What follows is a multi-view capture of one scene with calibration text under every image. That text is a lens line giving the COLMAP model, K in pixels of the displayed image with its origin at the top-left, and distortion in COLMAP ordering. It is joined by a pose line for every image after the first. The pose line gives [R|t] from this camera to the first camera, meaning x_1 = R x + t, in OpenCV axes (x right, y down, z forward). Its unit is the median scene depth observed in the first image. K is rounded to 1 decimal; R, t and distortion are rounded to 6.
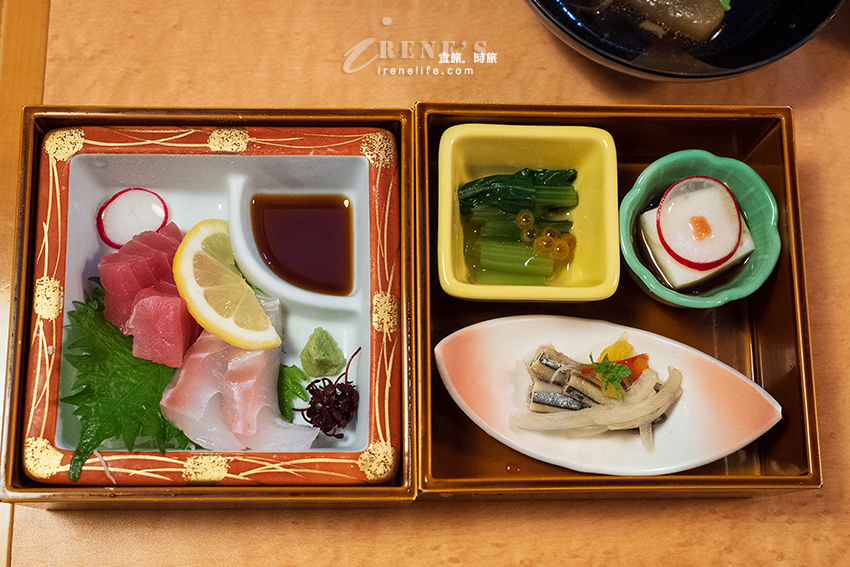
lens RADIAL K [[1337.5, 0, 425.0], [0, 1337.5, 283.5], [0, 0, 1]] dist [-0.033139, -0.132454]
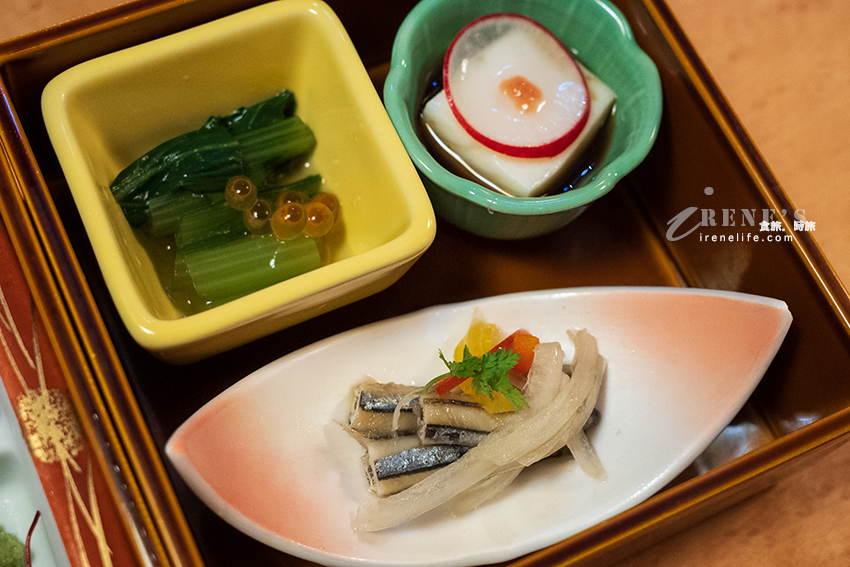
lens RADIAL K [[1337.5, 0, 425.0], [0, 1337.5, 283.5], [0, 0, 1]] dist [-0.033139, -0.132454]
pose [[0.906229, -0.374442, 0.196322, 0.019500], [0.396021, 0.914386, -0.084055, 0.067753], [-0.148040, 0.153921, 0.976930, 0.437857]]
